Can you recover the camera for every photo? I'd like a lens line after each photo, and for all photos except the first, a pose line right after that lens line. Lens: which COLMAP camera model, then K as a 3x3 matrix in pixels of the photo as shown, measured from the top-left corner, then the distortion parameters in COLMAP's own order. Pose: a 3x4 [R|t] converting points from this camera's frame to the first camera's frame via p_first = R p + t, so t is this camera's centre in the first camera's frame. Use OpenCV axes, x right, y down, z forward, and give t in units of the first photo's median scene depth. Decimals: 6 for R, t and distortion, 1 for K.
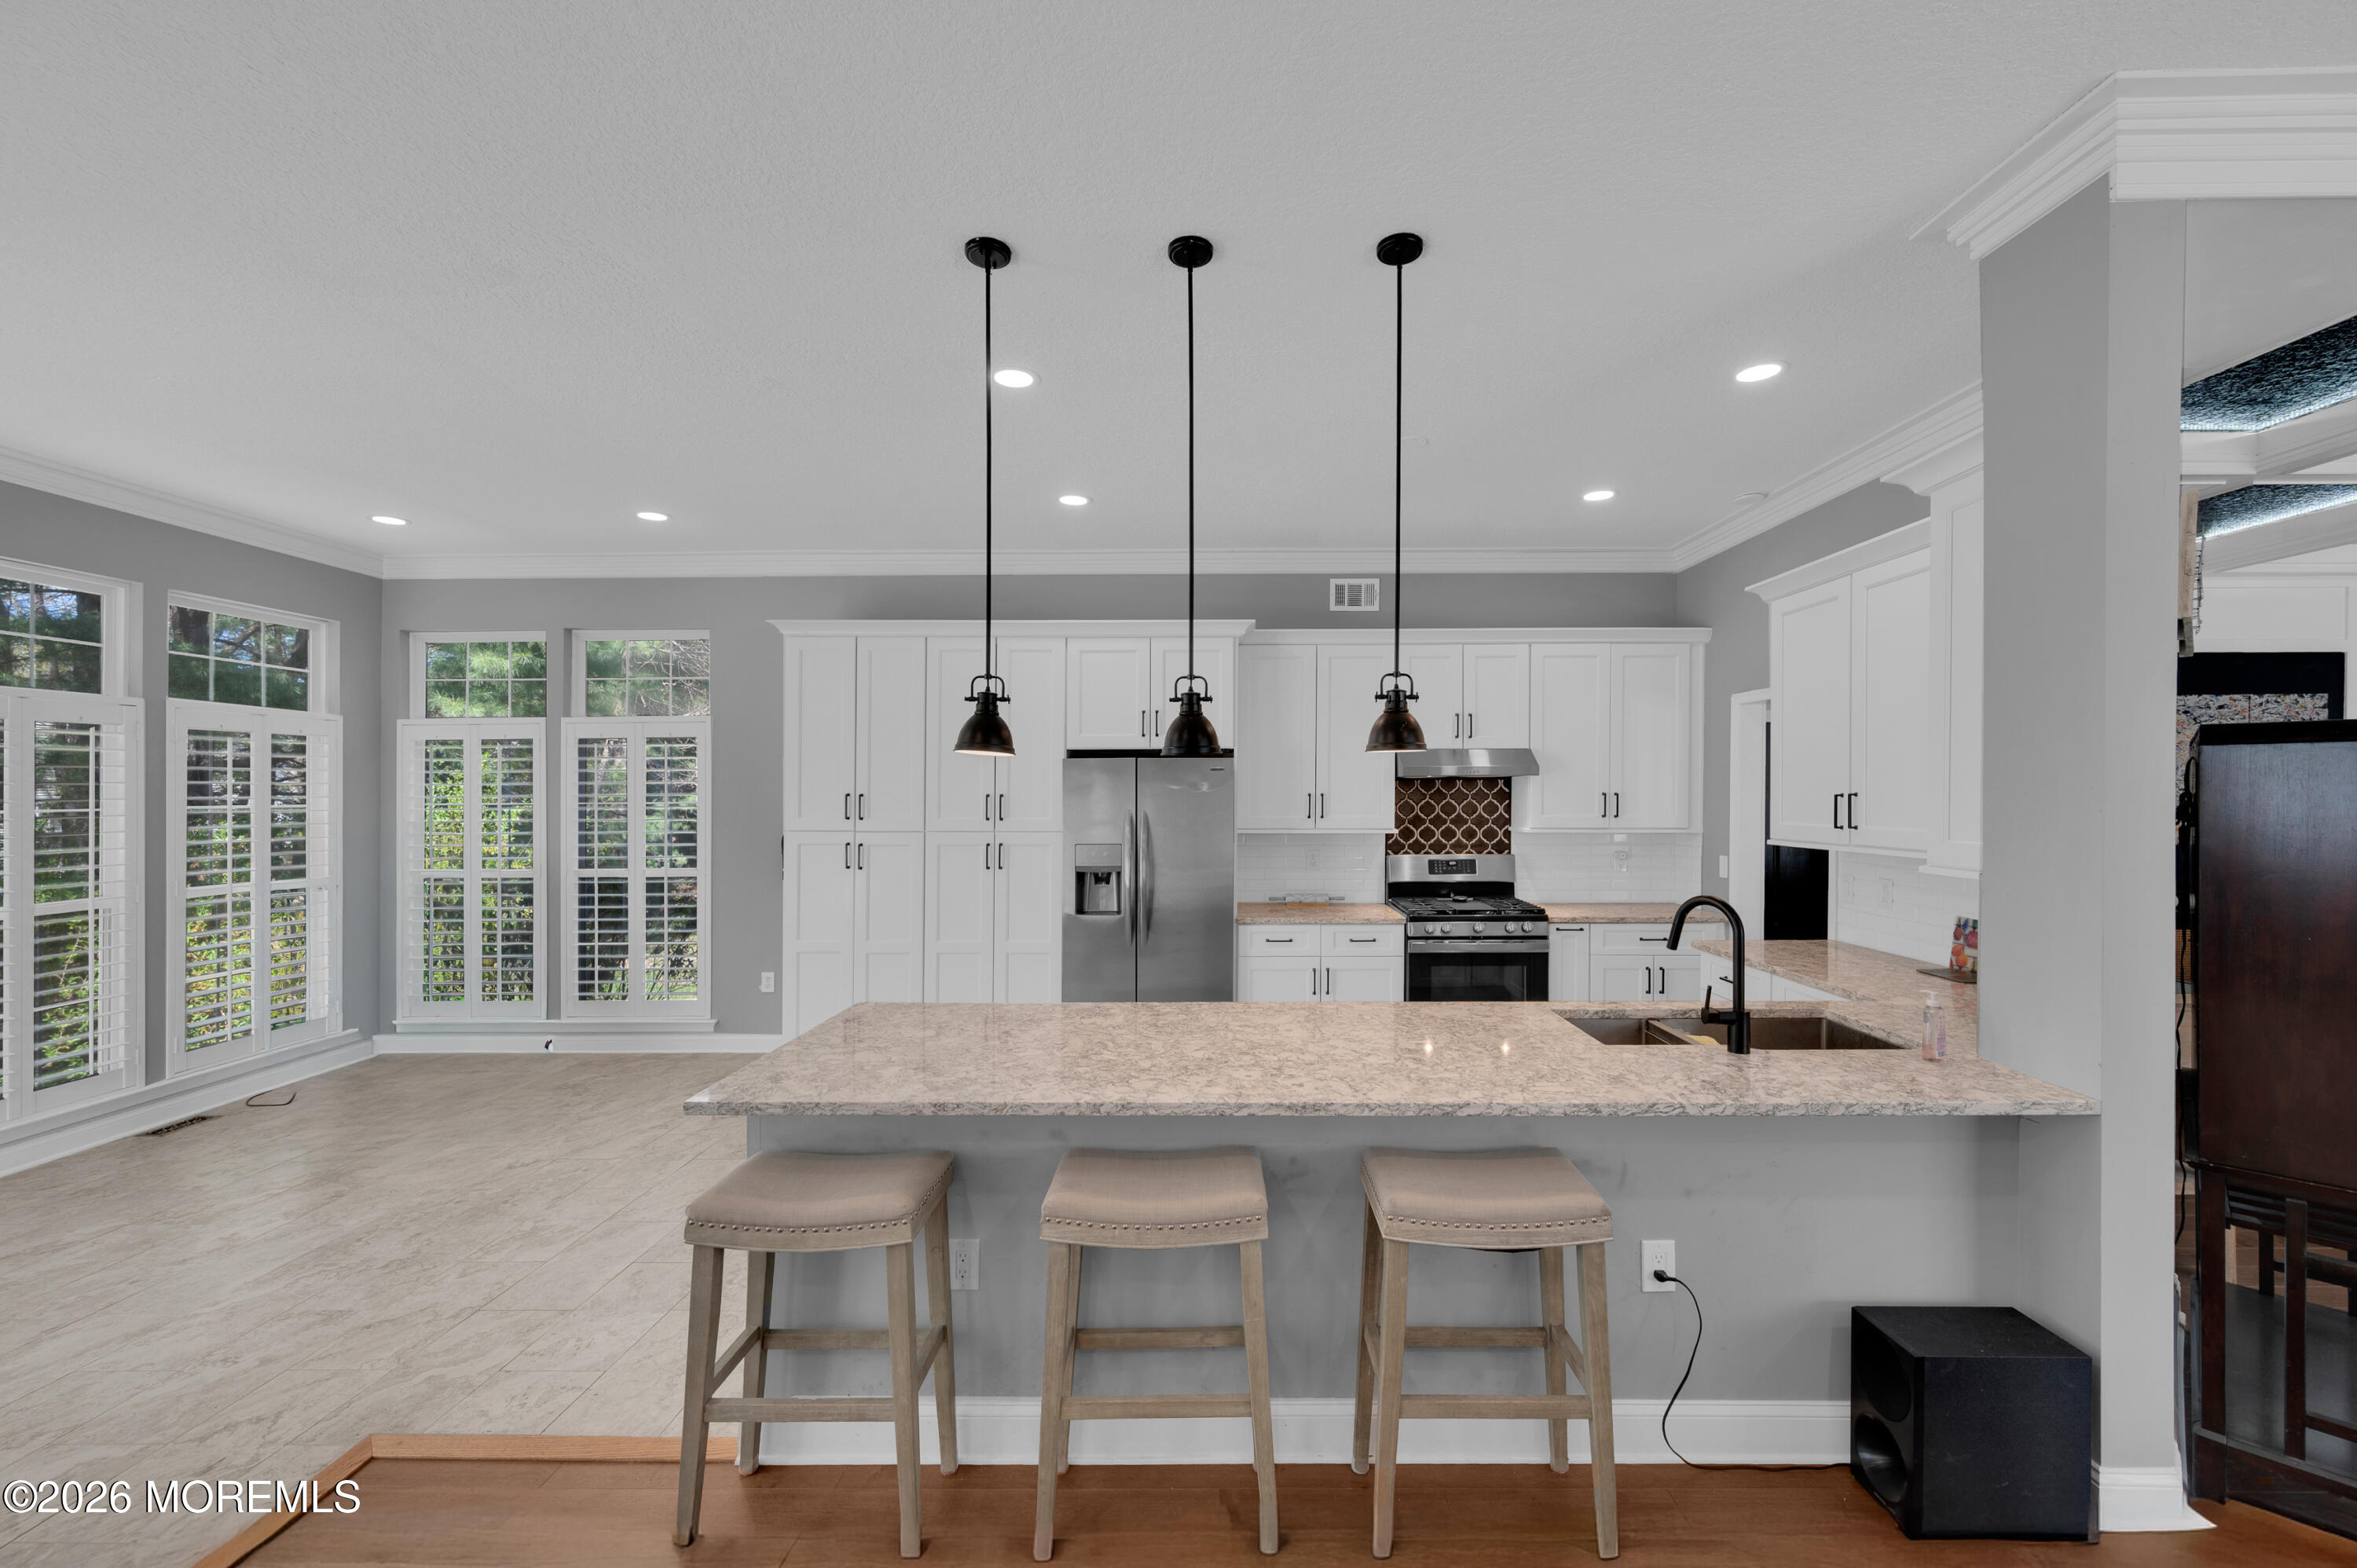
lens RADIAL K [[934.6, 0, 1218.8], [0, 934.6, 795.3], [0, 0, 1]] dist [0.000355, -0.000330]
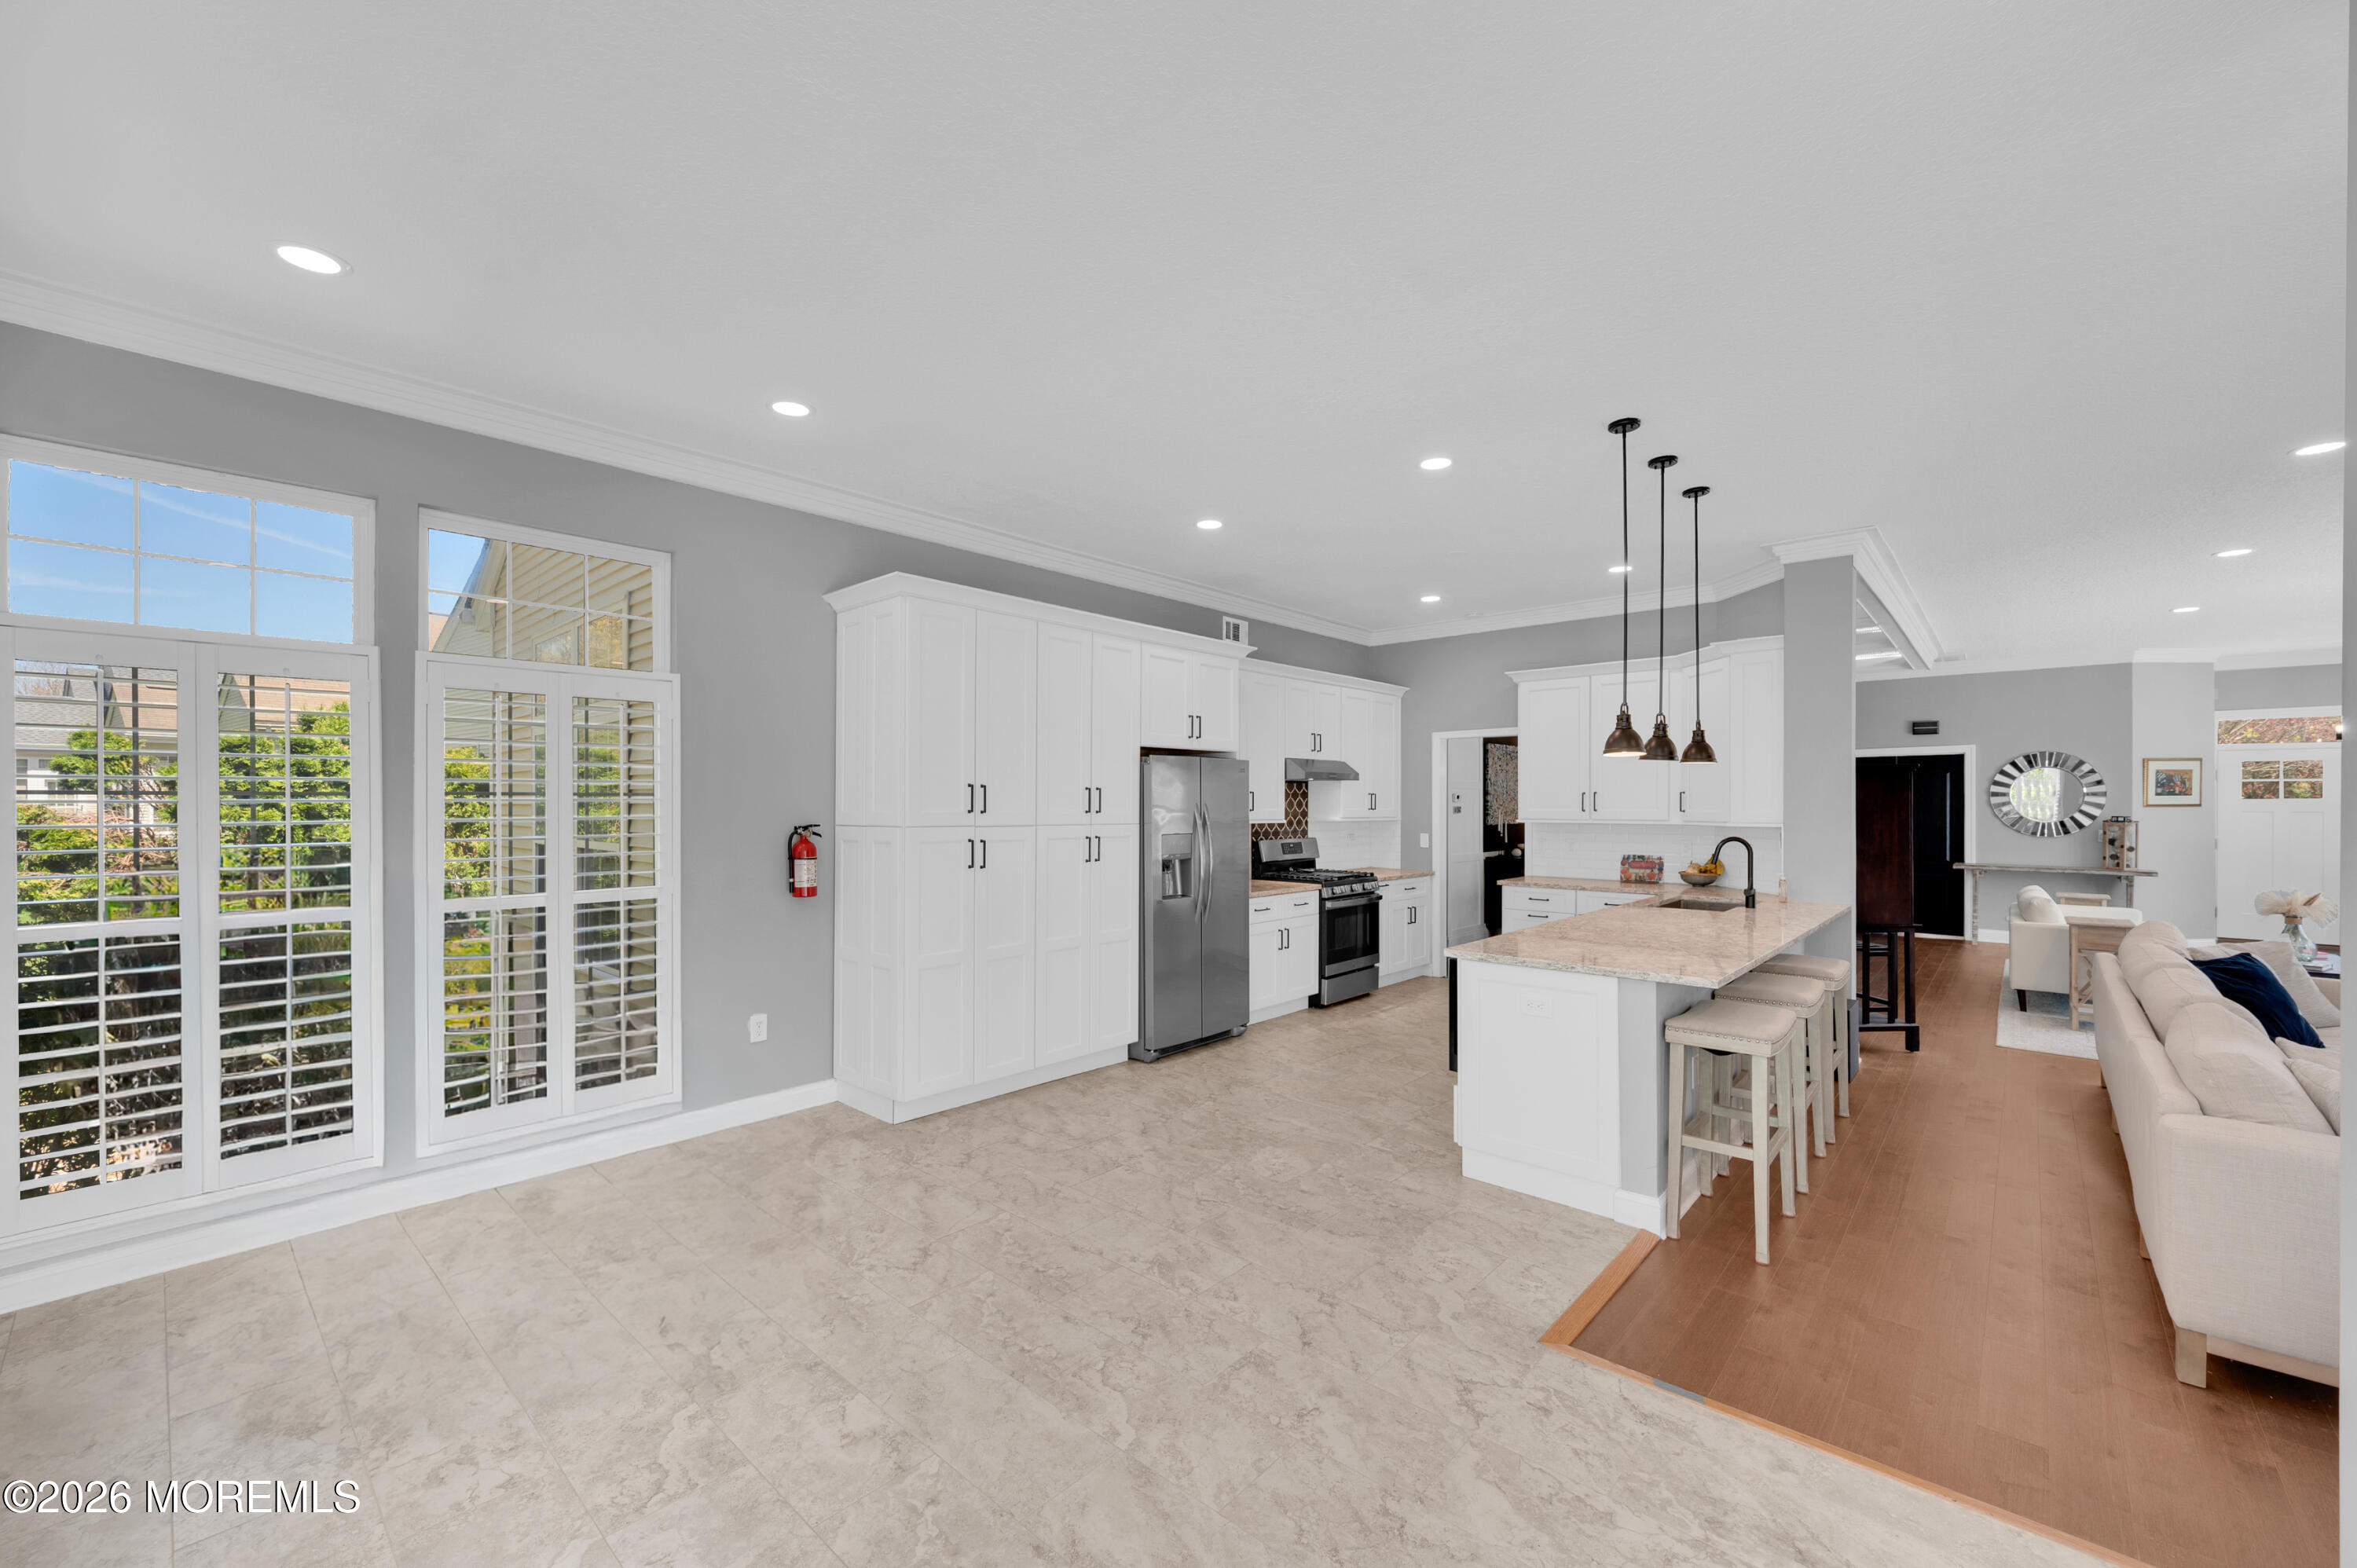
lens RADIAL K [[934.6, 0, 1182.7], [0, 934.6, 801.9], [0, 0, 1]] dist [0.000355, -0.000330]
pose [[0.667181, 0.002647, 0.744891, -0.911427], [0.000532, 0.999992, -0.004031, 0.017846], [-0.744896, 0.003086, 0.667174, 0.253403]]
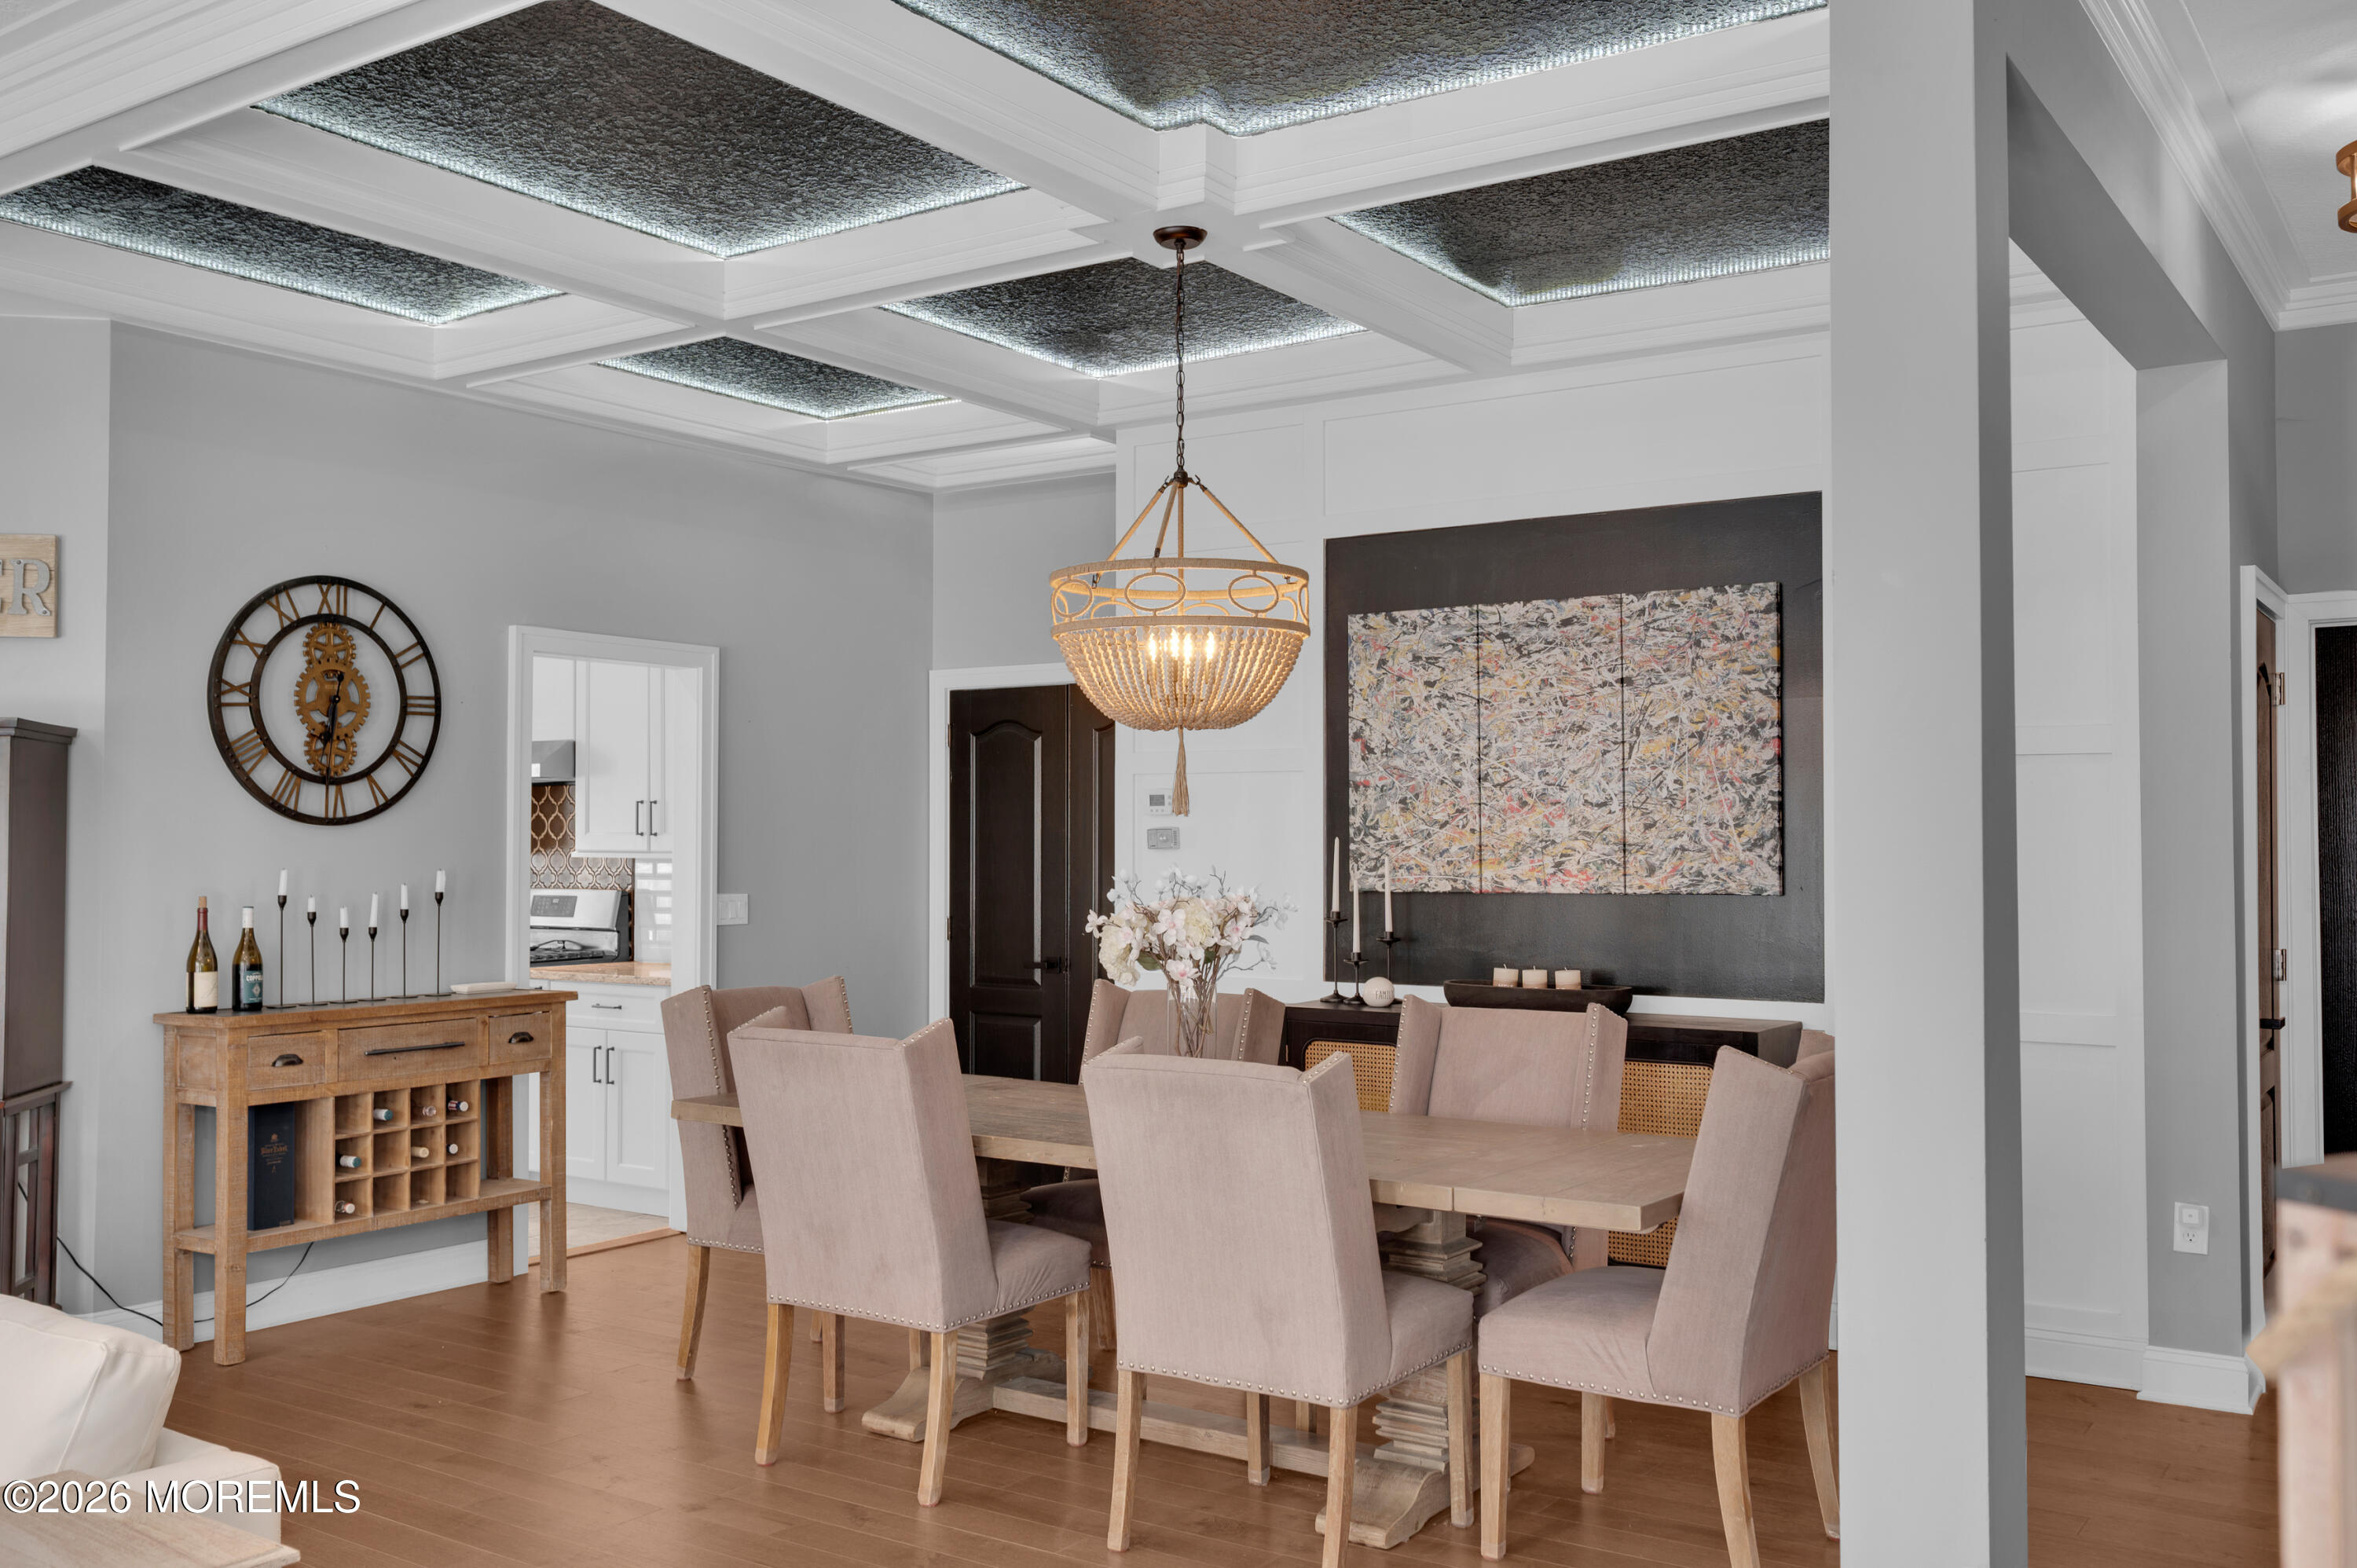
lens RADIAL K [[2051.7, 0, 1159.3], [0, 2051.7, 773.8], [0, 0, 1]] dist [0.000878, -0.009578]
pose [[0.817402, -0.013593, -0.575907, 1.722411], [-0.005398, 0.999497, -0.031252, 0.026177], [0.576043, 0.028654, 0.816917, -0.035810]]
